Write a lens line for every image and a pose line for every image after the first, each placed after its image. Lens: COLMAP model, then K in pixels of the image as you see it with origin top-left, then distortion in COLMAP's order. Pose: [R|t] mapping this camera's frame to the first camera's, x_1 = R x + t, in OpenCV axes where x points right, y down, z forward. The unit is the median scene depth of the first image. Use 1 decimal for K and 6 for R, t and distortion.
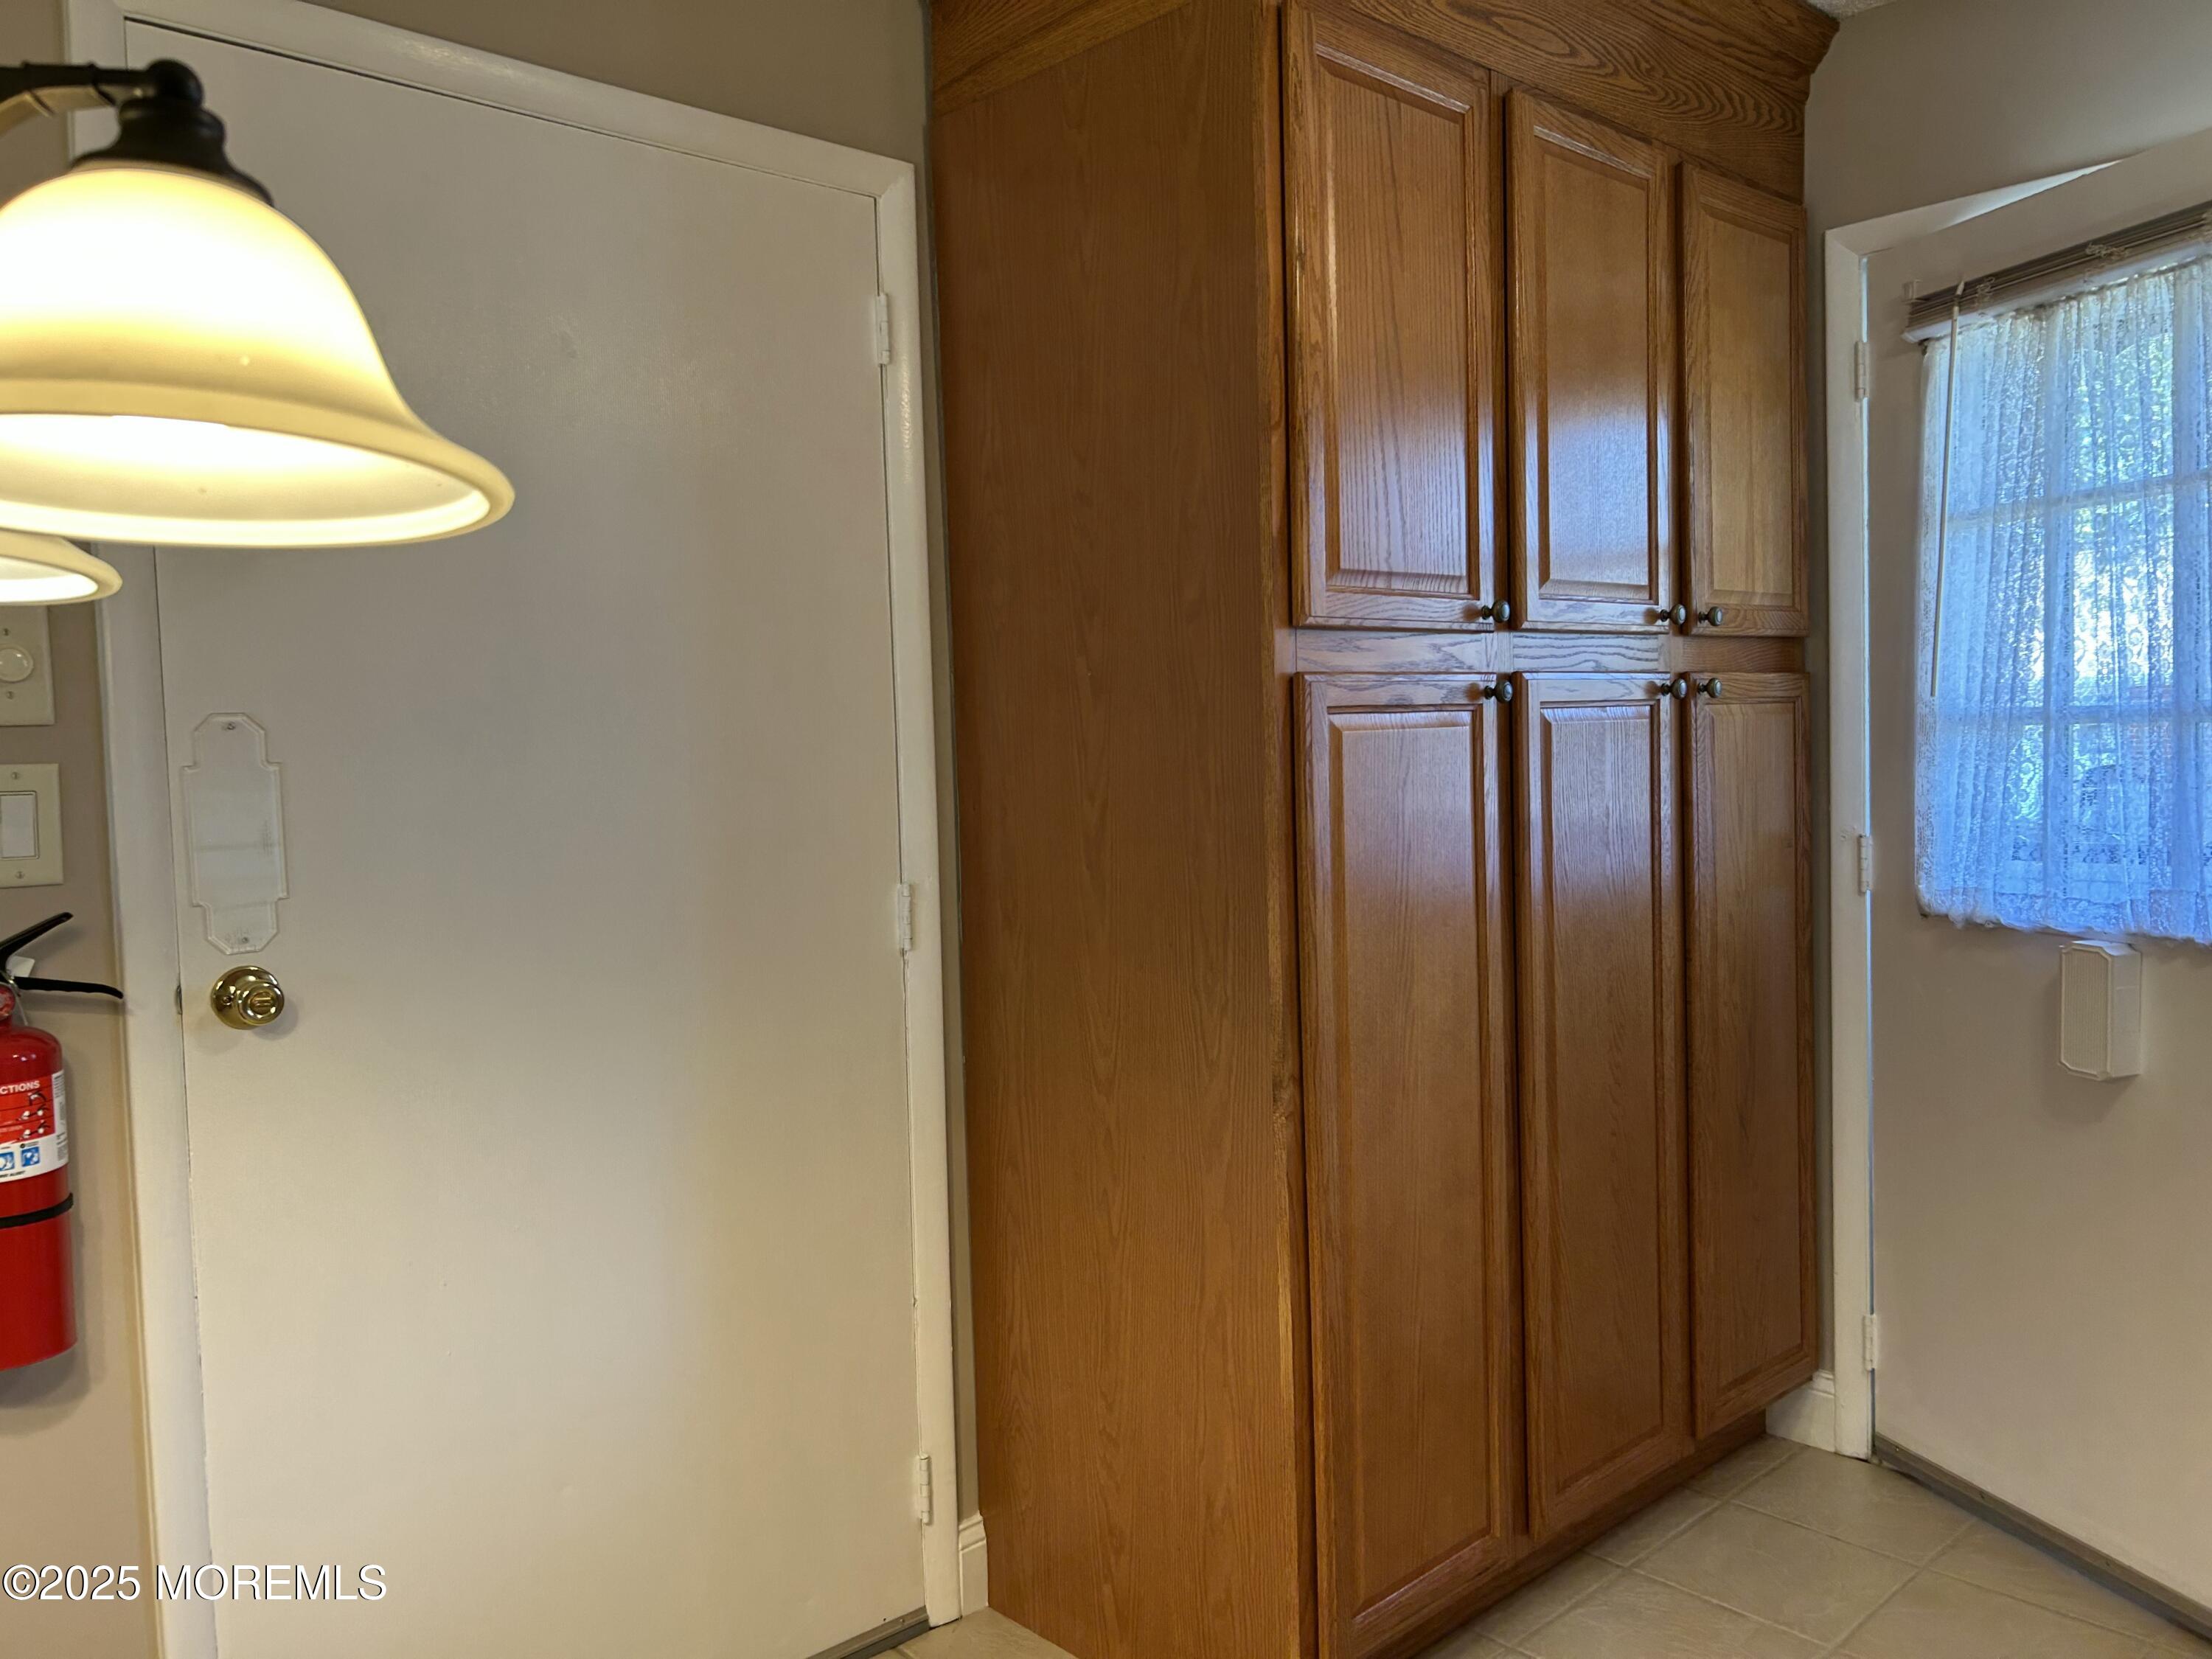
lens RADIAL K [[1685.1, 0, 1098.0], [0, 1685.1, 826.0], [0, 0, 1]] dist [0.052194, -0.041408]
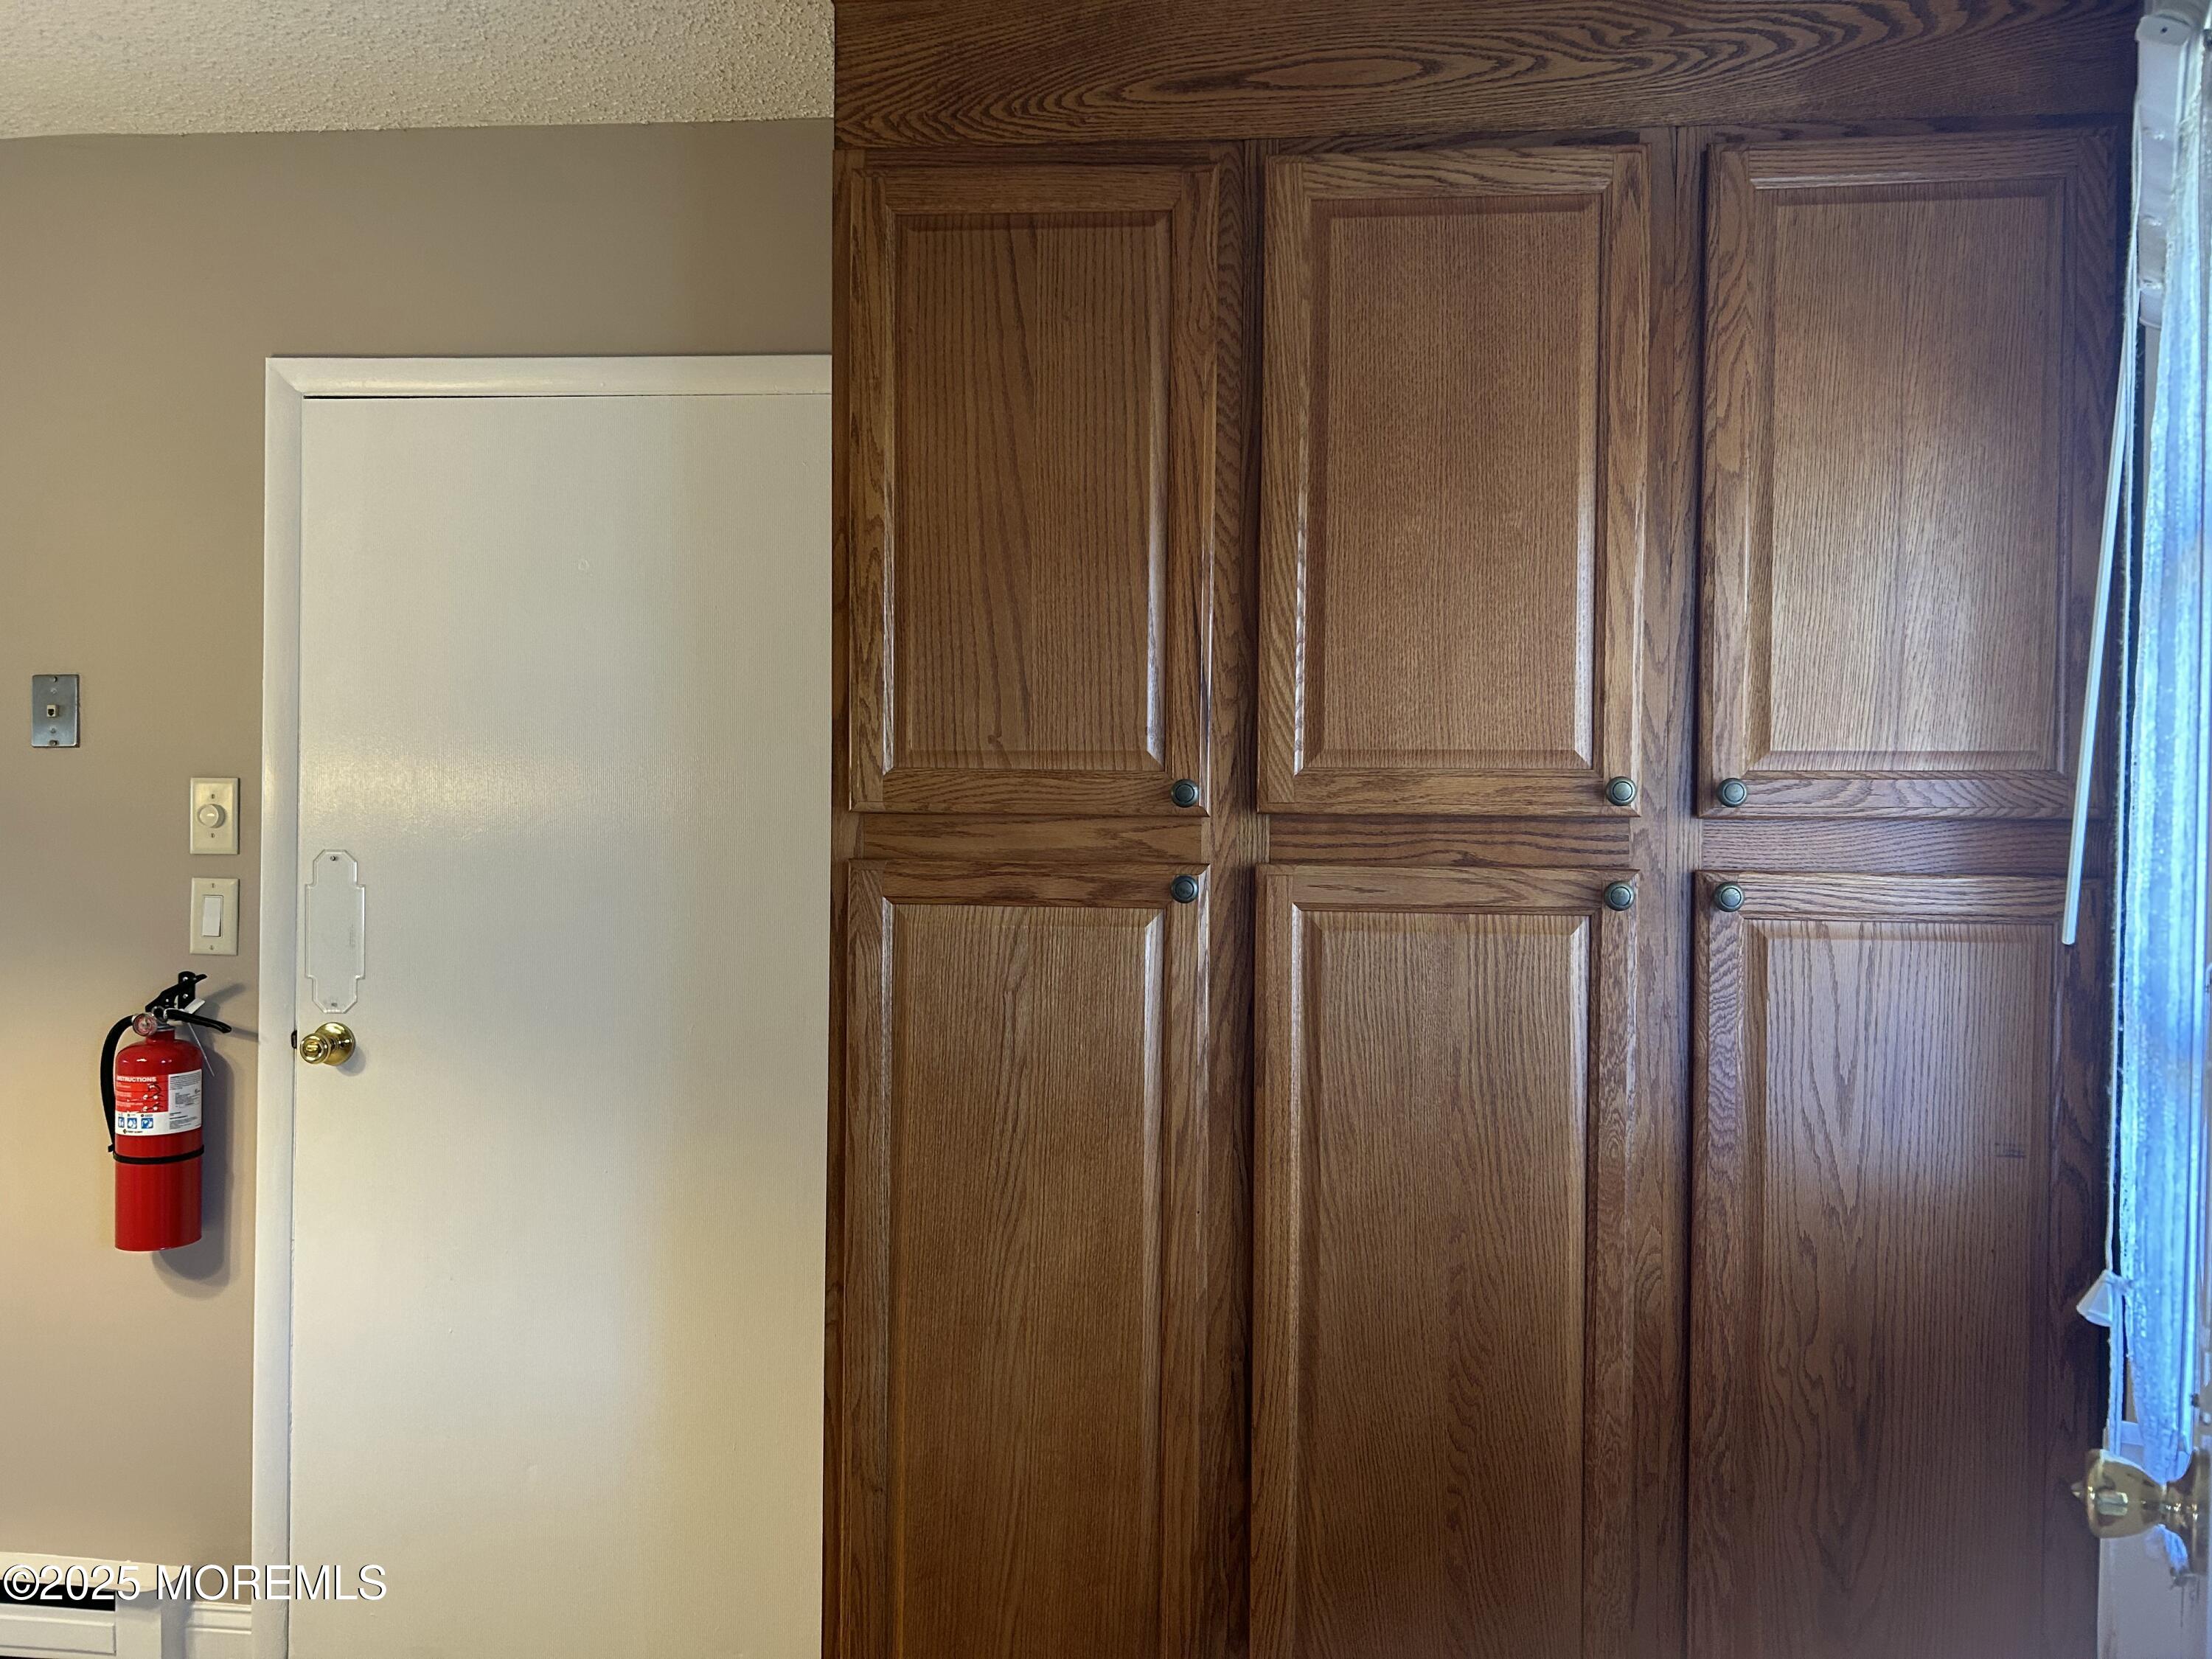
lens RADIAL K [[1685.1, 0, 1100.2], [0, 1685.1, 833.0], [0, 0, 1]] dist [0.052194, -0.041408]
pose [[0.656184, 0.049244, -0.752992, 0.879234], [-0.071428, 0.997441, 0.002986, -0.112676], [0.751212, 0.051826, 0.658023, 0.450010]]
